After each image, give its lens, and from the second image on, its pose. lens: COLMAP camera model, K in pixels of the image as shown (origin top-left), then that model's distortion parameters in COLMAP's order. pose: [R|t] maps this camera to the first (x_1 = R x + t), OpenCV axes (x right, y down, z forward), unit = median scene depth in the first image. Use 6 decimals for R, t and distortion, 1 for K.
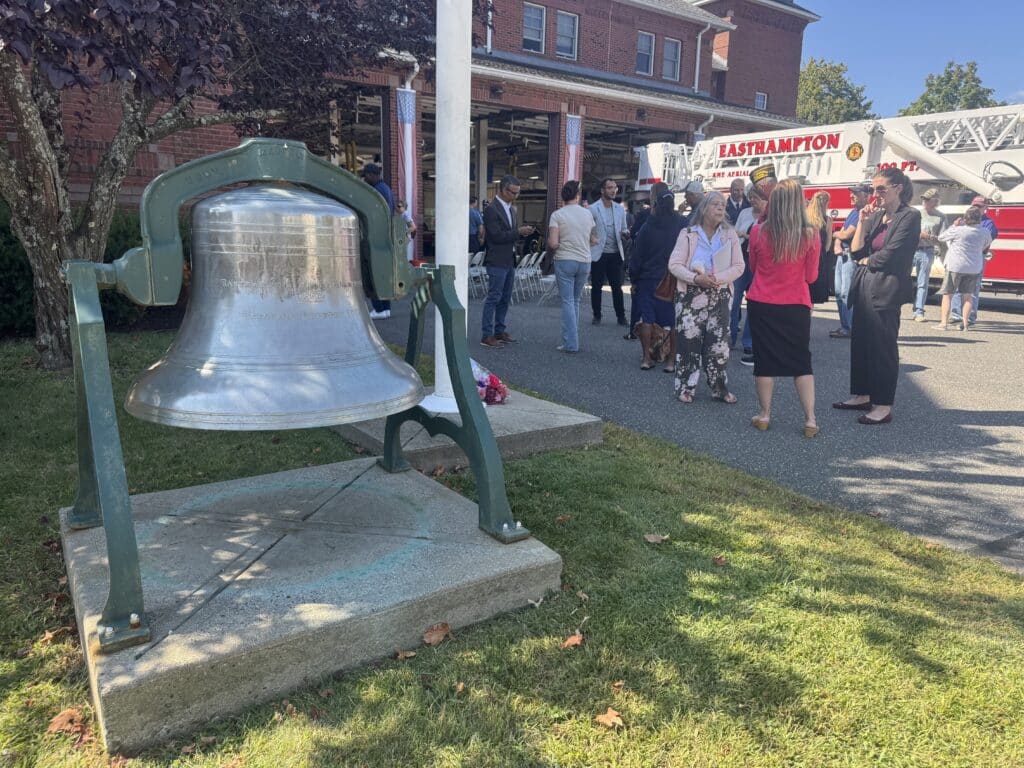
lens RADIAL K [[721.4, 0, 511.7], [0, 721.4, 384.7], [0, 0, 1]] dist [-0.007553, -0.001855]
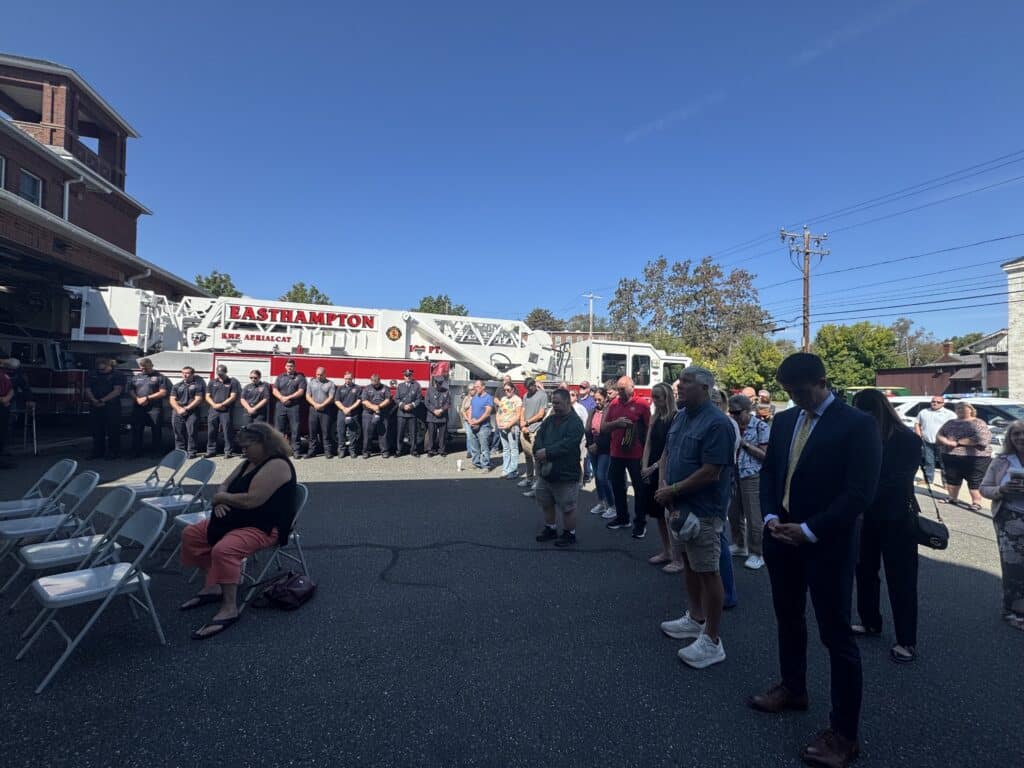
lens RADIAL K [[413.0, 0, 514.1], [0, 413.0, 381.1], [0, 0, 1]] dist [0.001957, 0.000120]
pose [[0.325249, 0.005402, 0.945613, -0.111204], [0.172893, 0.982788, -0.065082, -0.144657], [-0.929689, 0.184658, 0.318717, 0.533280]]
